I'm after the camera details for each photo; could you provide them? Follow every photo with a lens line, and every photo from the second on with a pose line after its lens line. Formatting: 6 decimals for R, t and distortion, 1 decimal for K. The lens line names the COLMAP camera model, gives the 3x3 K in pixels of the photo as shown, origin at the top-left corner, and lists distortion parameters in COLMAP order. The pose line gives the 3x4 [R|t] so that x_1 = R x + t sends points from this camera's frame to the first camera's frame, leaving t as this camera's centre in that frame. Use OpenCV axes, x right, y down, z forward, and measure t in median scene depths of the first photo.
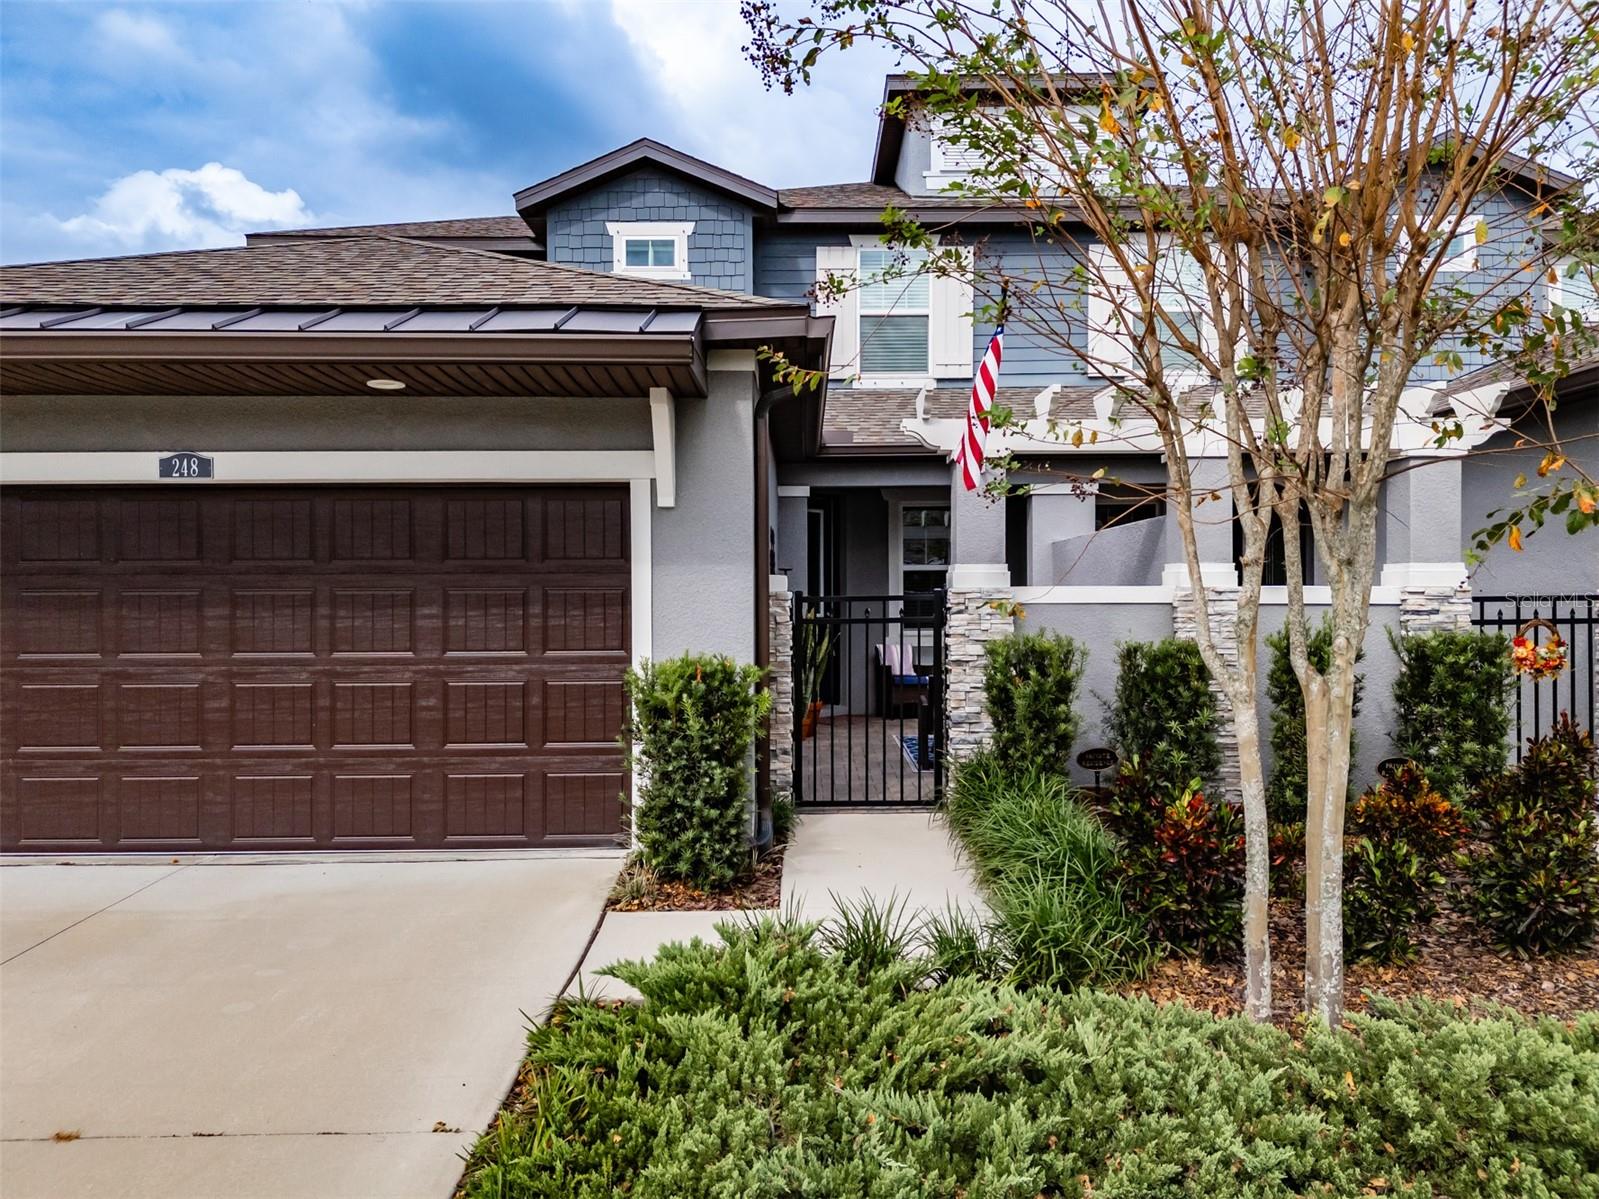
lens RADIAL K [[1168.8, 0, 791.1], [0, 1168.8, 596.0], [0, 0, 1]] dist [0.091327, -0.111009]
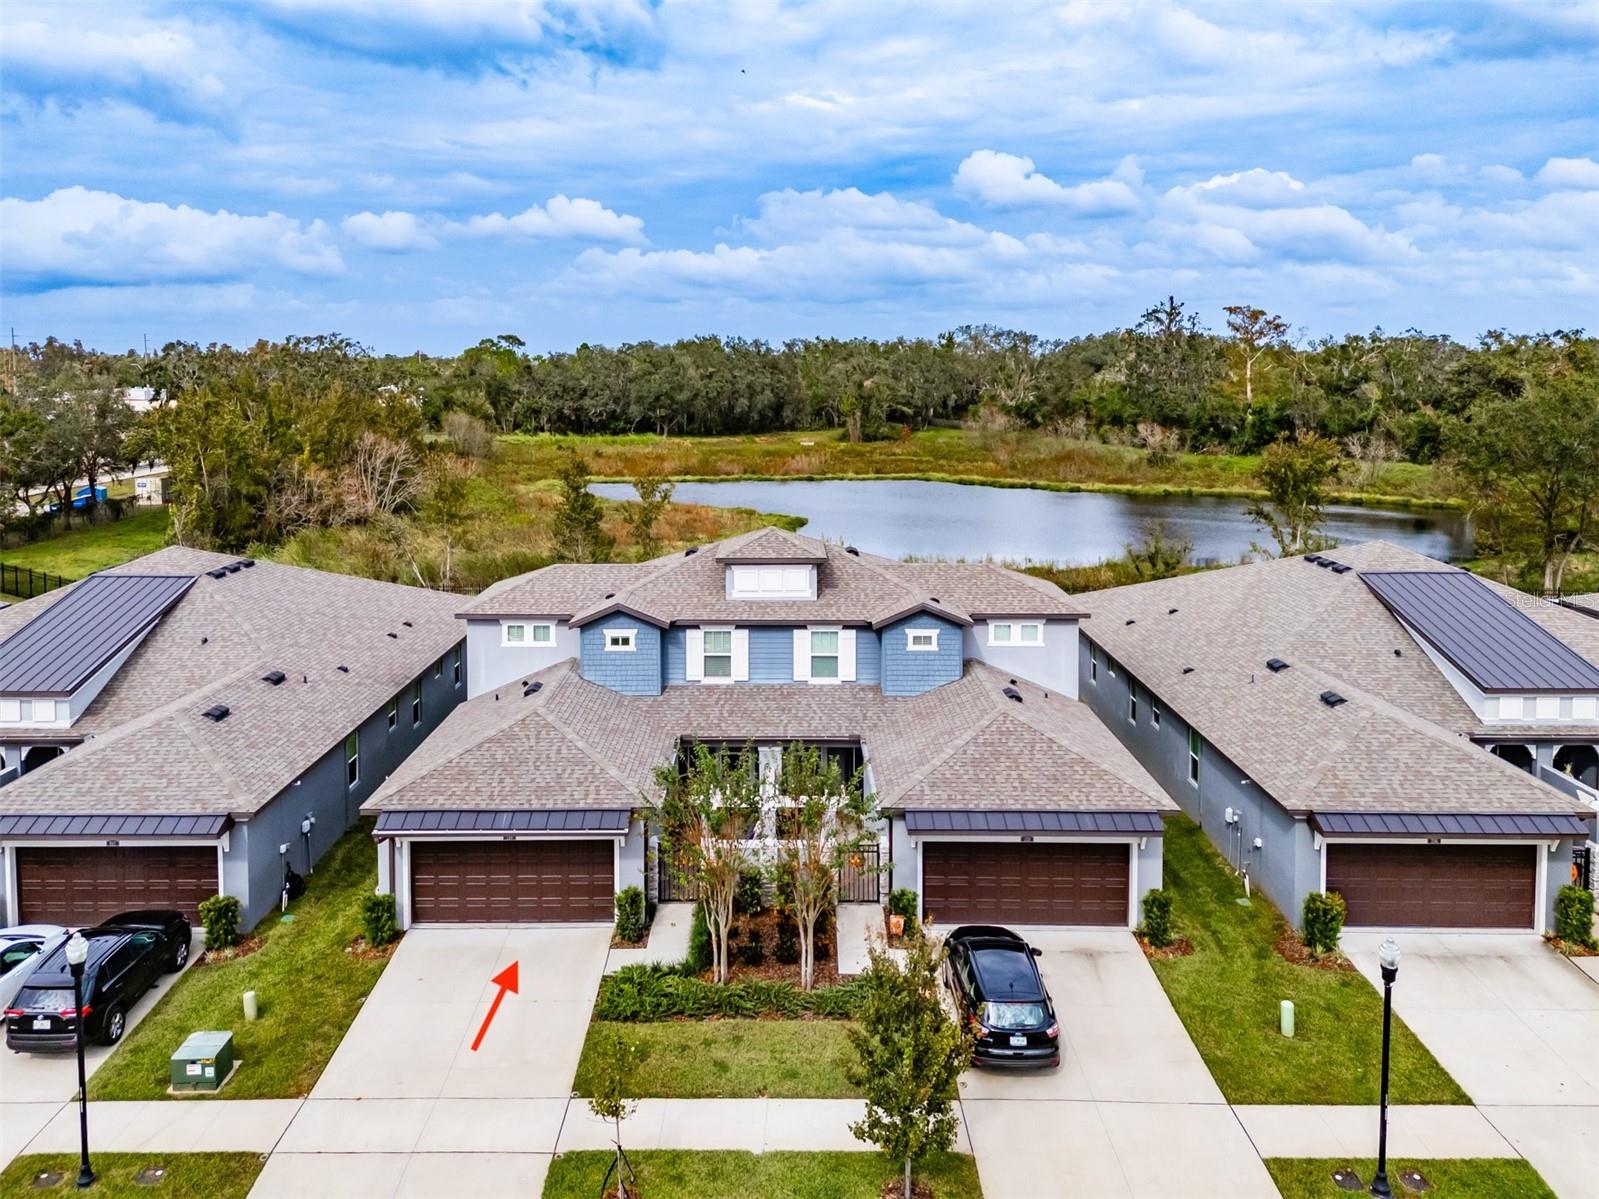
lens RADIAL K [[1215.5, 0, 759.4], [0, 1215.5, 456.6], [0, 0, 1]] dist [0.053635, -0.029173]
pose [[0.999949, -0.000633, -0.010121, 0.407092], [0.001351, 0.997468, 0.071107, -1.696910], [0.010050, -0.071117, 0.997417, -3.109899]]
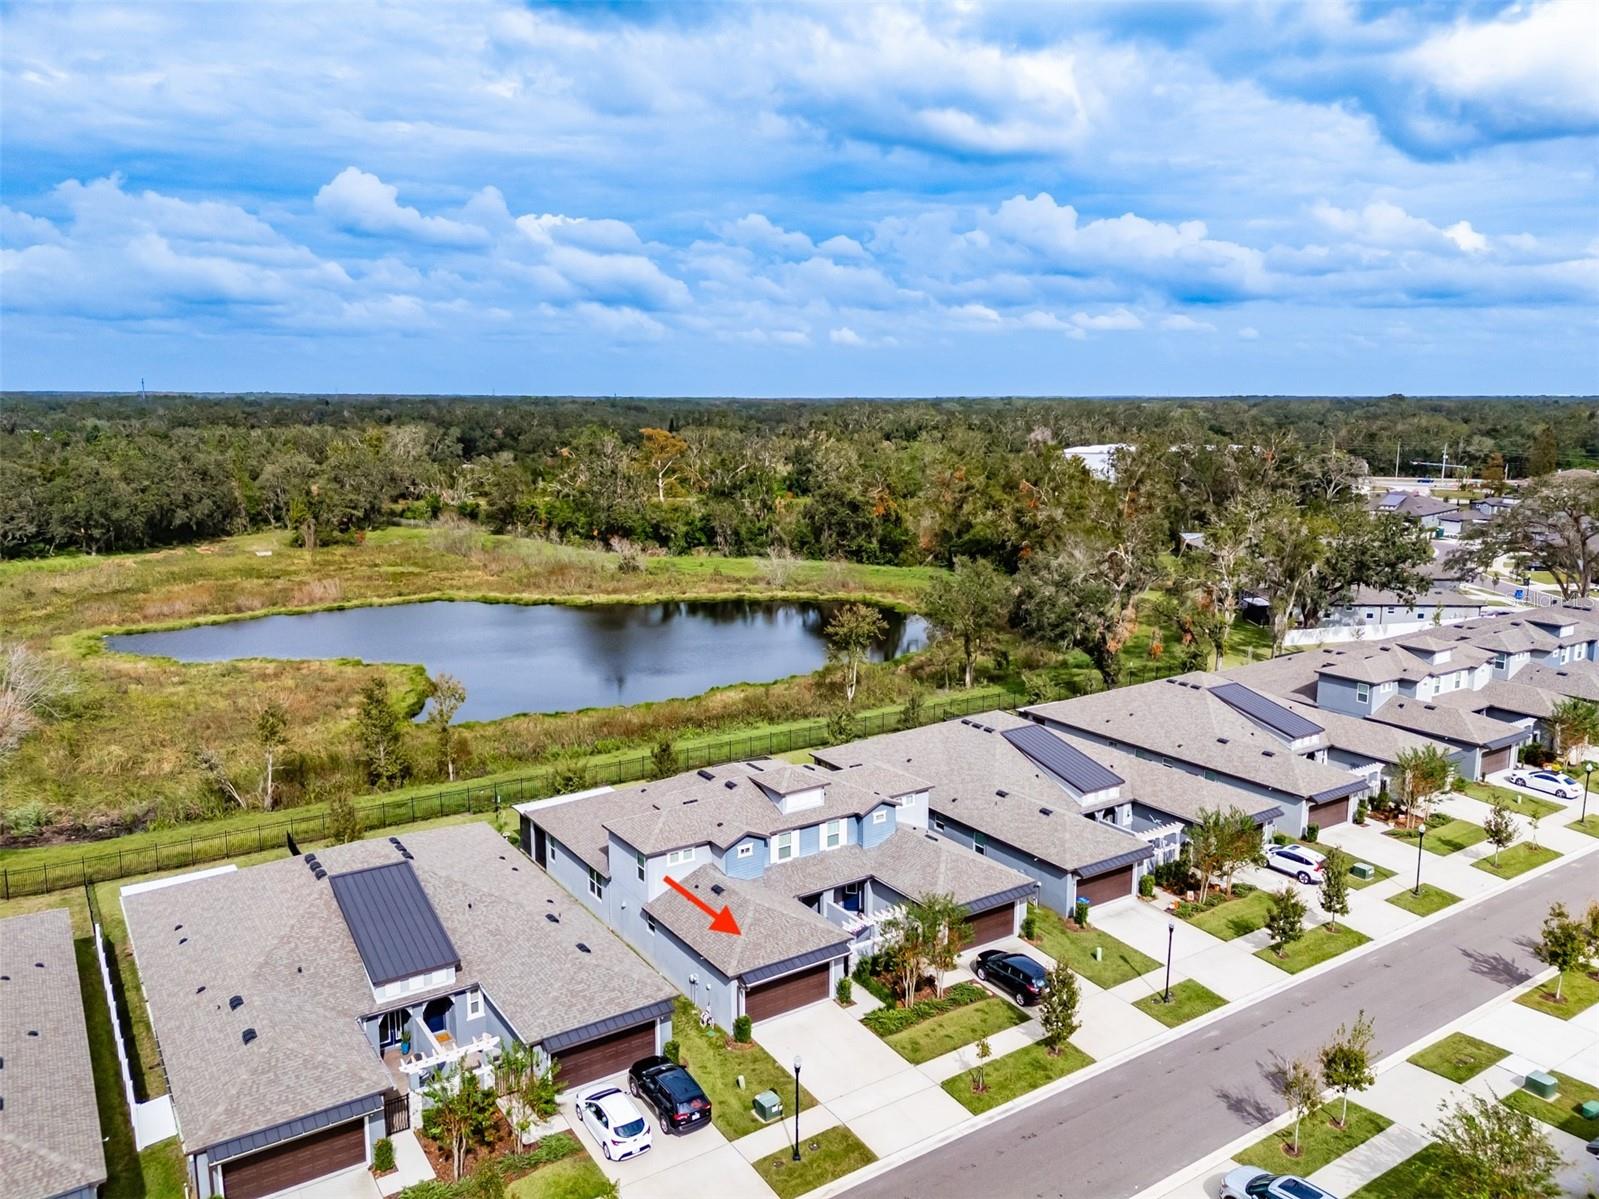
lens RADIAL K [[1168.8, 0, 791.1], [0, 1168.8, 596.0], [0, 0, 1]] dist [0.091327, -0.111009]
pose [[0.825652, -0.090430, 0.556886, -4.672607], [-0.003611, 0.986203, 0.165498, -3.903683], [-0.564169, -0.138655, 0.813934, -5.160375]]
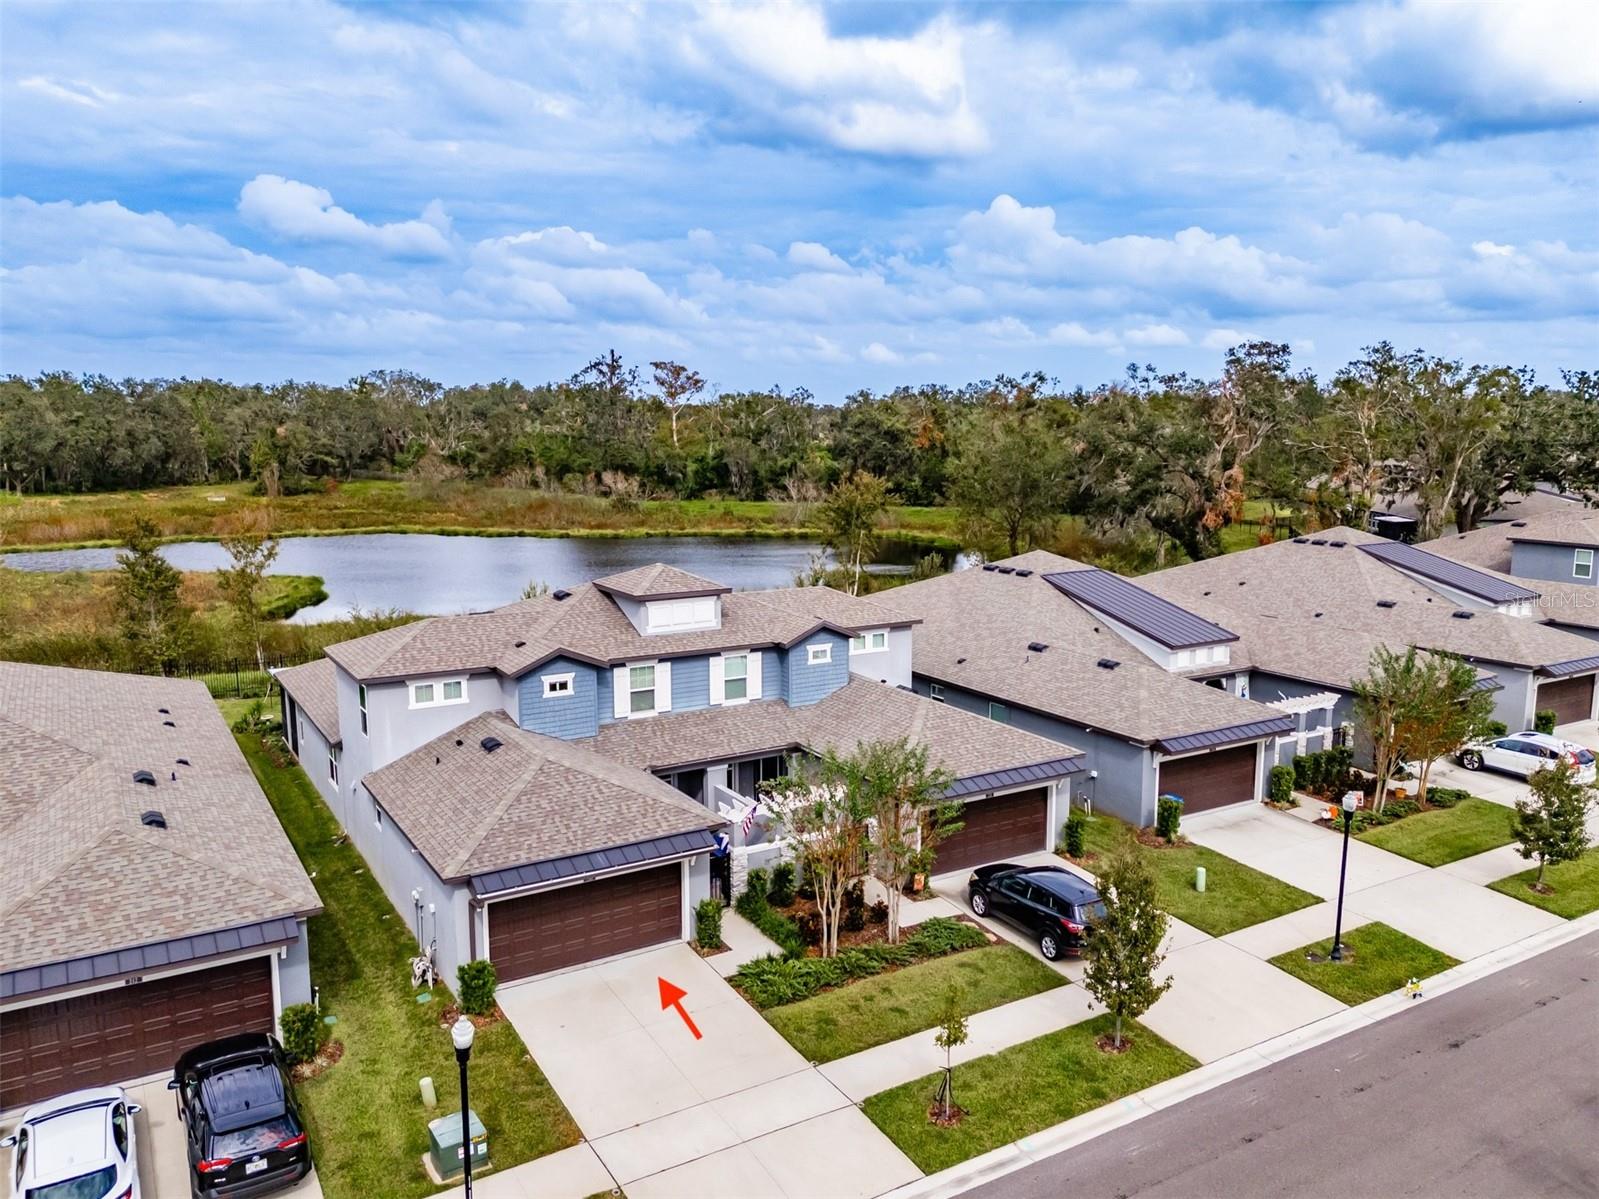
lens RADIAL K [[1195.1, 0, 817.9], [0, 1195.1, 620.9], [0, 0, 1]] dist [0.099790, -0.116407]
pose [[0.845833, -0.082725, 0.526995, -1.926388], [-0.004806, 0.986681, 0.162598, -1.645353], [-0.533427, -0.140063, 0.834169, -2.768478]]
